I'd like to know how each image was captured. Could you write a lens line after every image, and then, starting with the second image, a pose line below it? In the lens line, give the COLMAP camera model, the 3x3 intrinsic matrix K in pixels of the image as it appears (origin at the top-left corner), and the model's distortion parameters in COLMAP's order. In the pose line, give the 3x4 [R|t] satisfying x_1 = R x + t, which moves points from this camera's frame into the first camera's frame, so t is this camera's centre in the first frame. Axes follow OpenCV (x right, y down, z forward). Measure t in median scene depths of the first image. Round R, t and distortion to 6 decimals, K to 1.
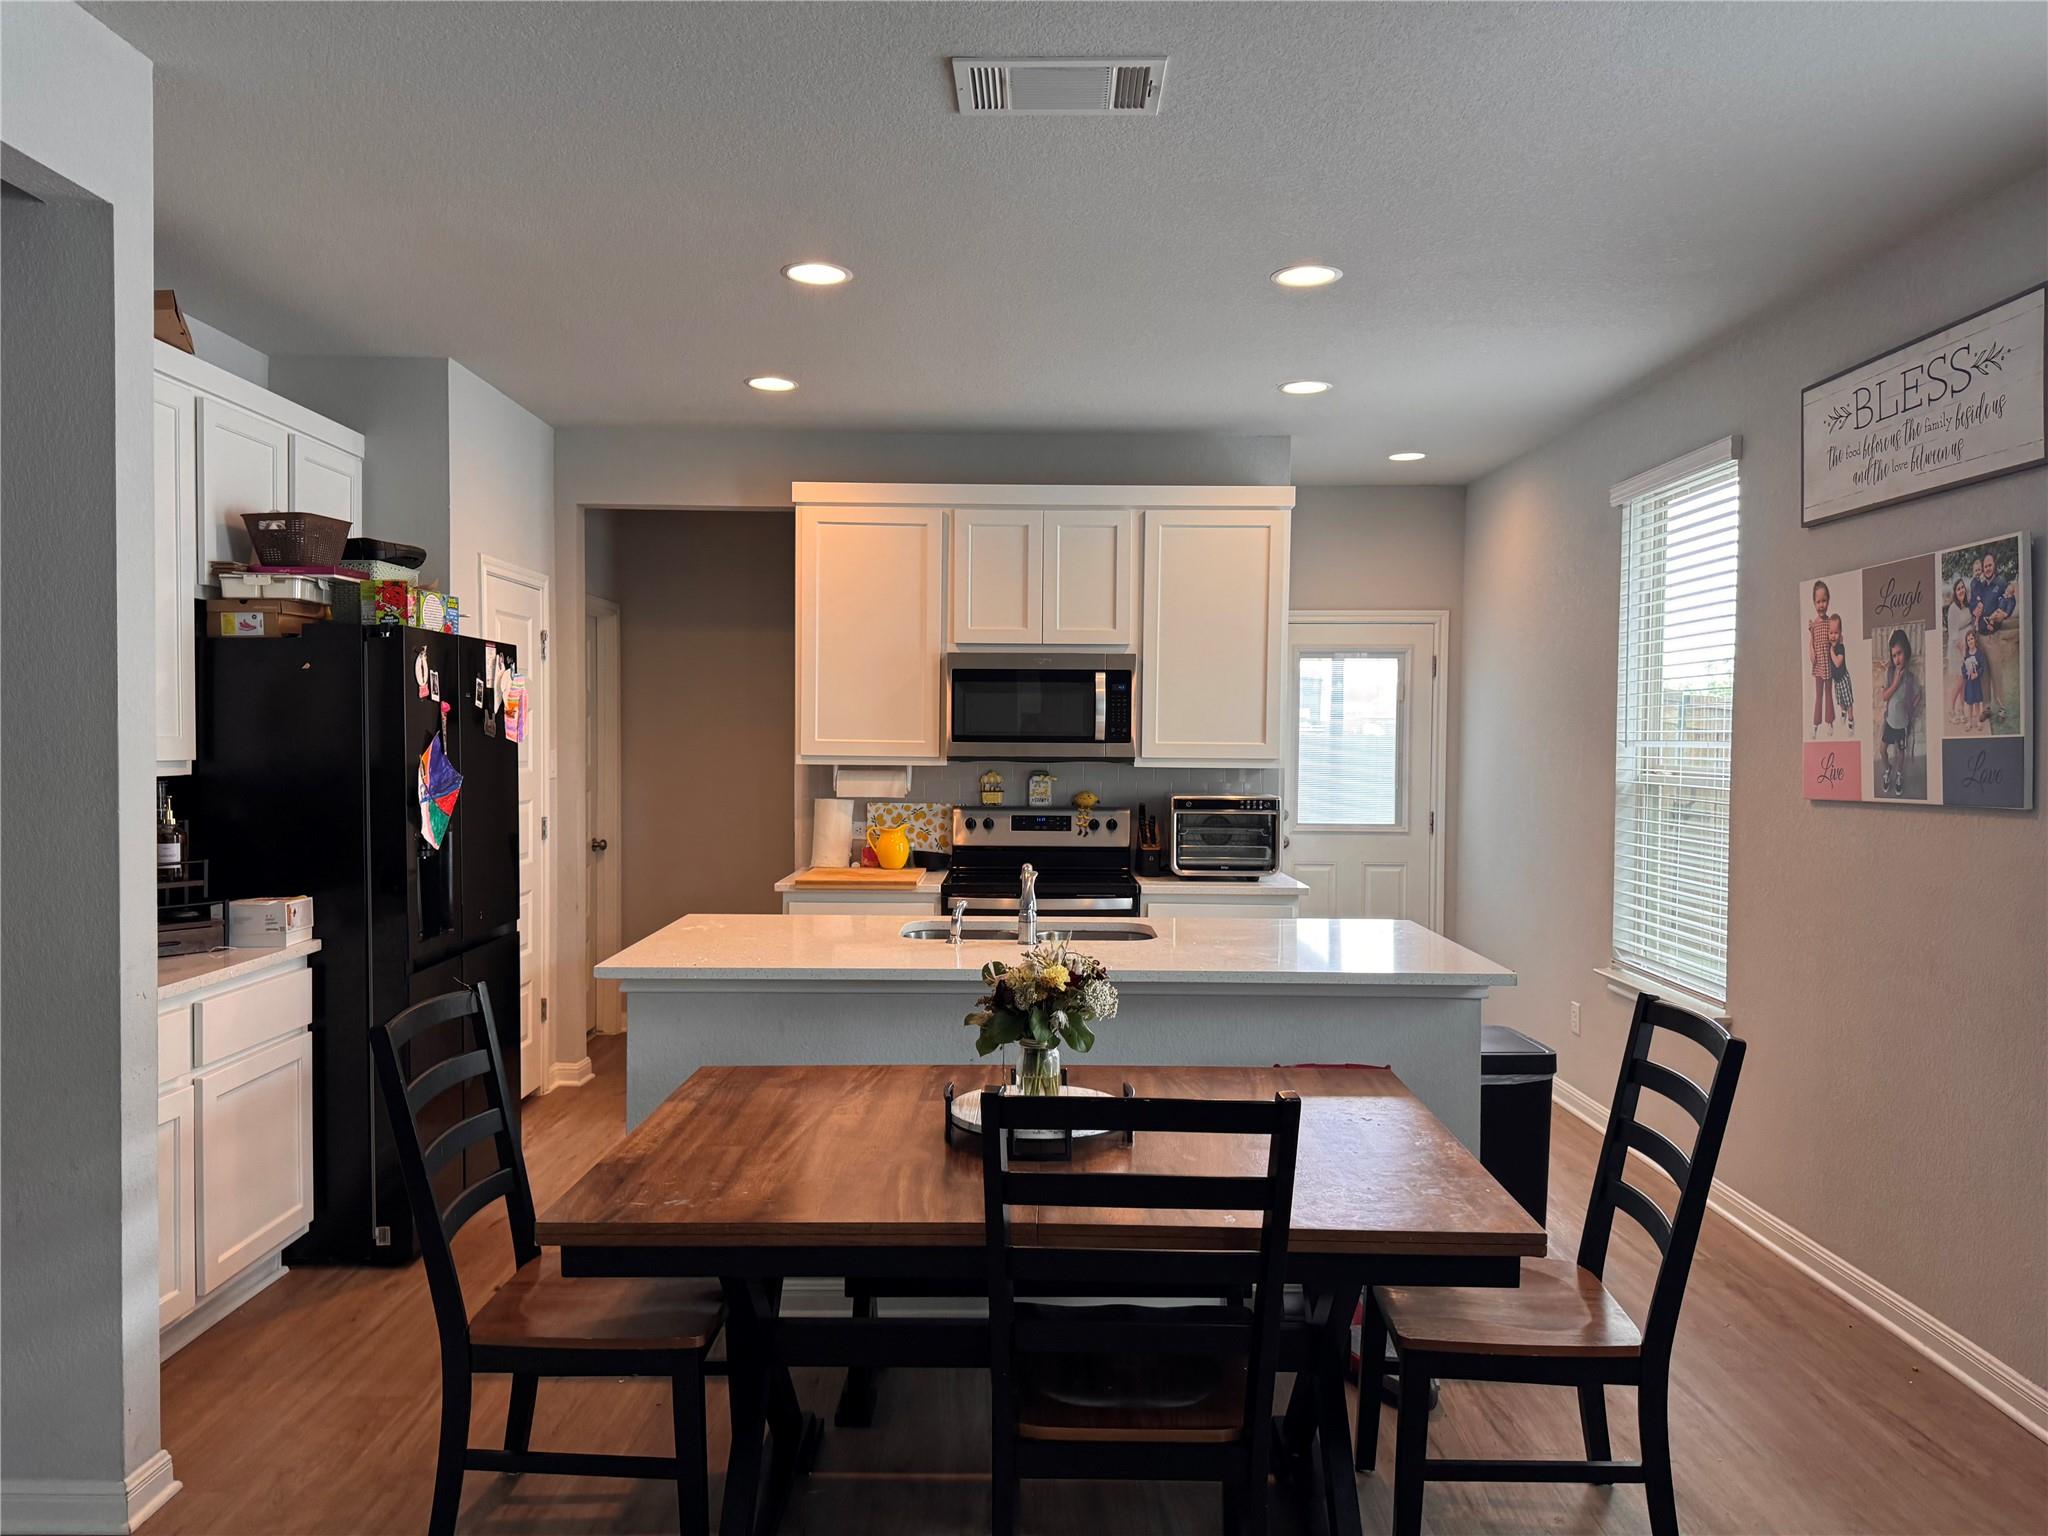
lens RADIAL K [[1429.7, 0, 1034.4], [0, 1429.7, 792.6], [0, 0, 1]] dist [0.066434, -0.068459]
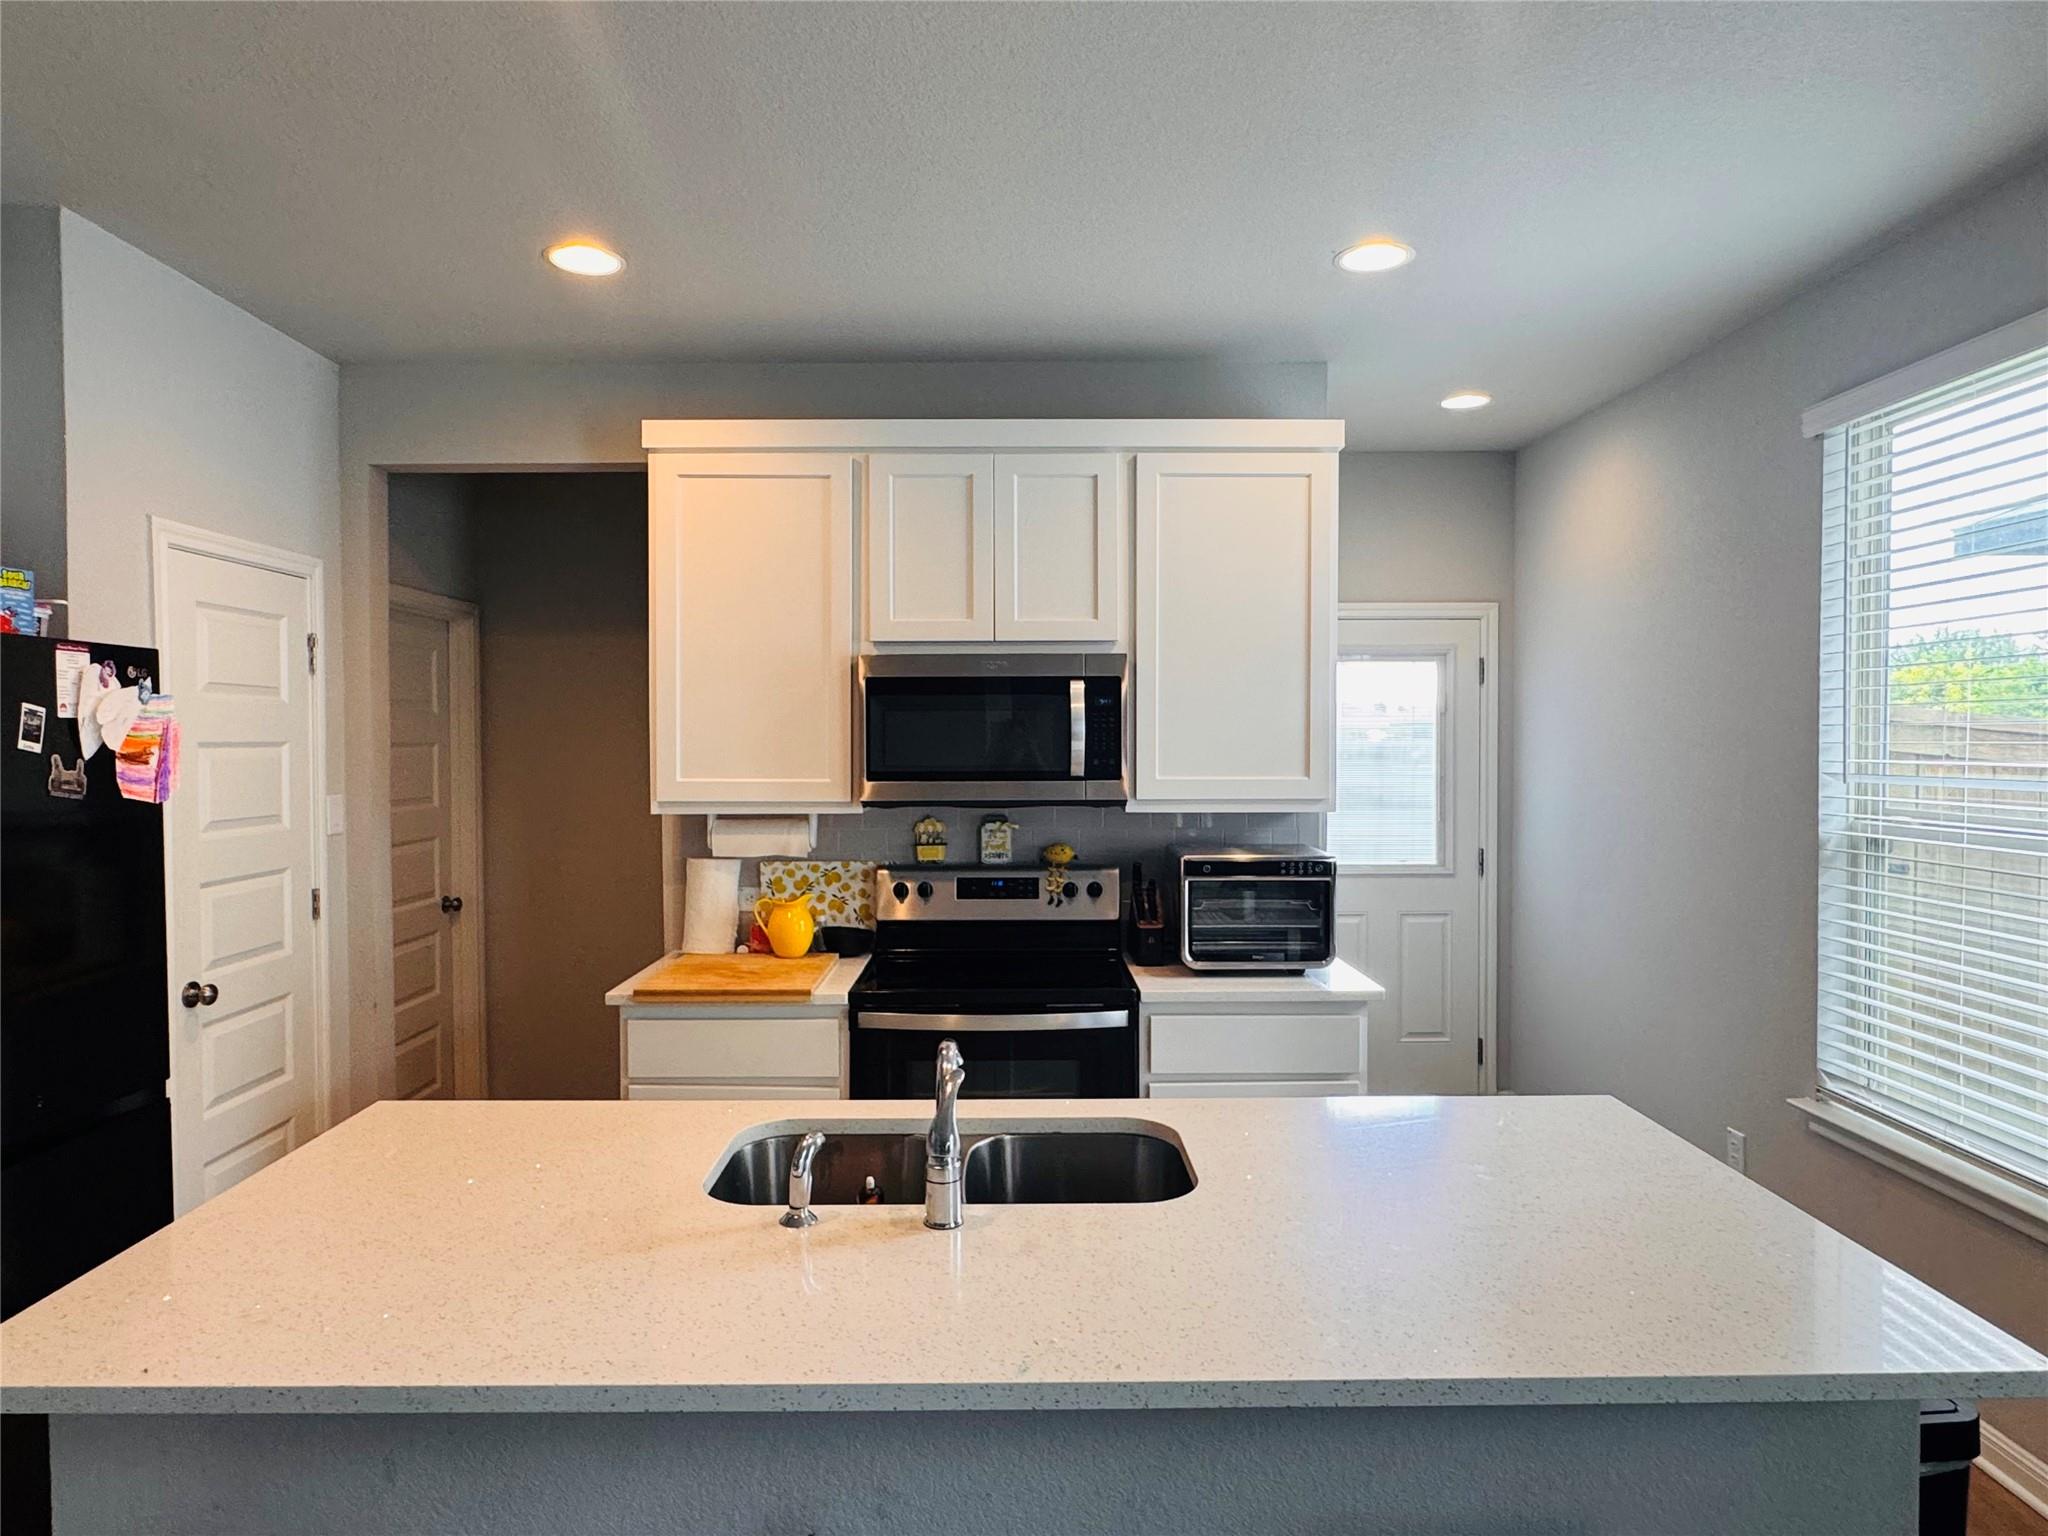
lens RADIAL K [[1201.1, 0, 1020.7], [0, 1201.1, 778.8], [0, 0, 1]] dist [-0.035121, -0.001328]
pose [[0.999938, -0.010806, 0.002755, 0.016928], [0.010822, 0.999925, -0.005795, -0.033534], [-0.002692, 0.005824, 0.999979, 0.422498]]
